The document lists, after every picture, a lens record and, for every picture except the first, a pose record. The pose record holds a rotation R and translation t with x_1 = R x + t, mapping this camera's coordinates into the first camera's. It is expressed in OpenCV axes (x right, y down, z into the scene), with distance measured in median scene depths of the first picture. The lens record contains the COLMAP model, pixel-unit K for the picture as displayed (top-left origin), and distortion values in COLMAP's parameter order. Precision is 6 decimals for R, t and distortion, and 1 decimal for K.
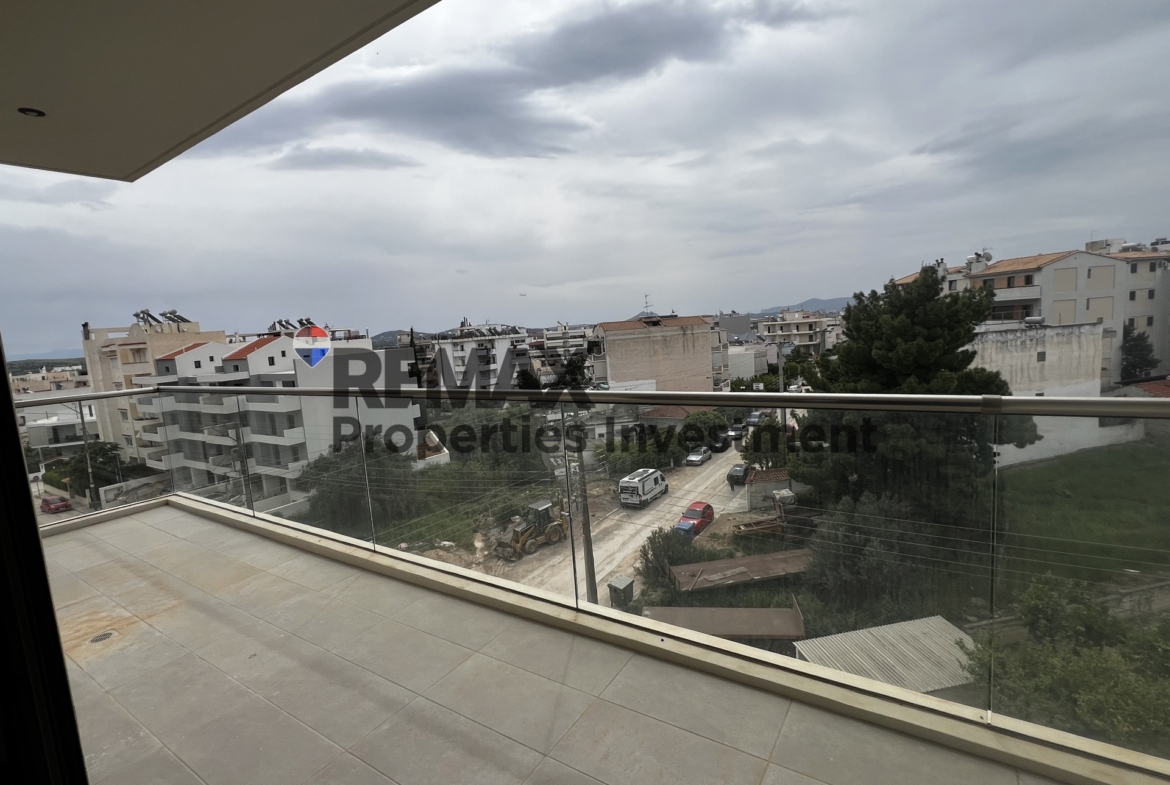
lens RADIAL K [[540.2, 0, 579.4], [0, 540.2, 395.7], [0, 0, 1]] dist [0.001448, 0.000113]
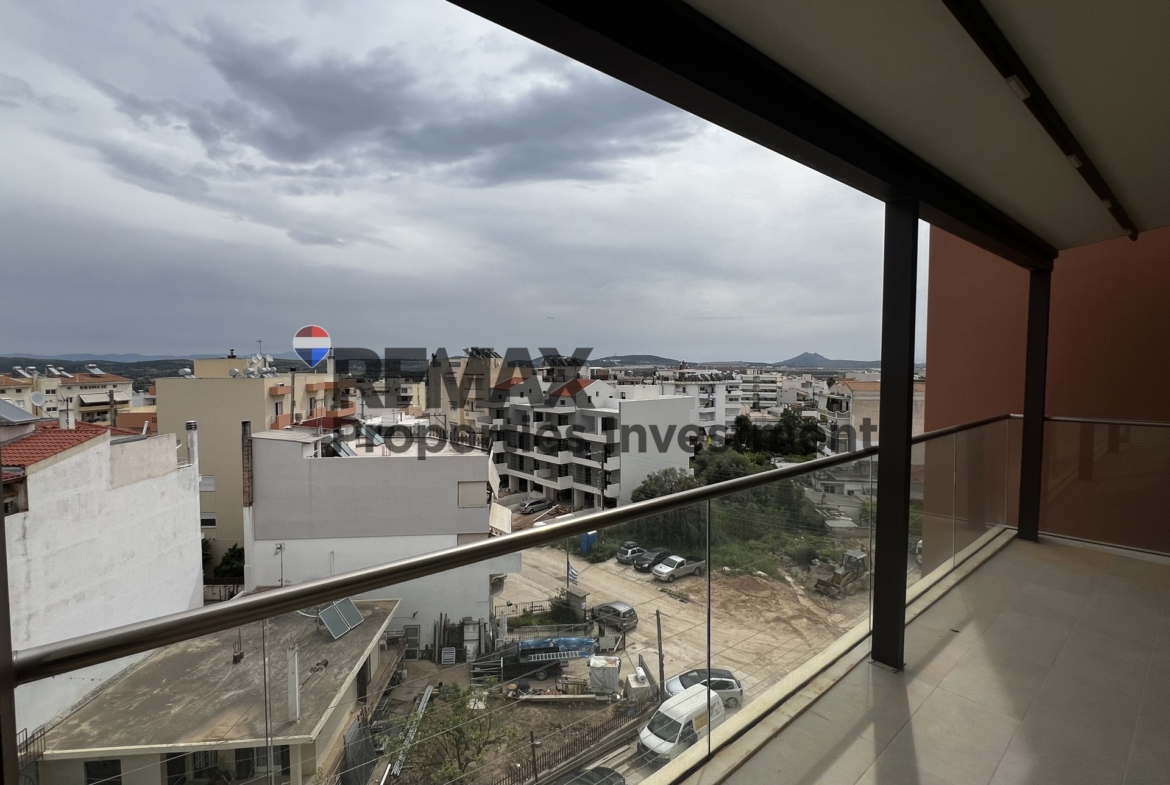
lens RADIAL K [[542.8, 0, 582.0], [0, 542.8, 393.4], [0, 0, 1]] dist [-0.000720, -0.000271]
pose [[0.960201, 0.086022, -0.265732, -0.203915], [-0.102552, 0.993523, -0.048943, -0.011958], [0.259800, 0.074246, 0.962804, -0.165751]]
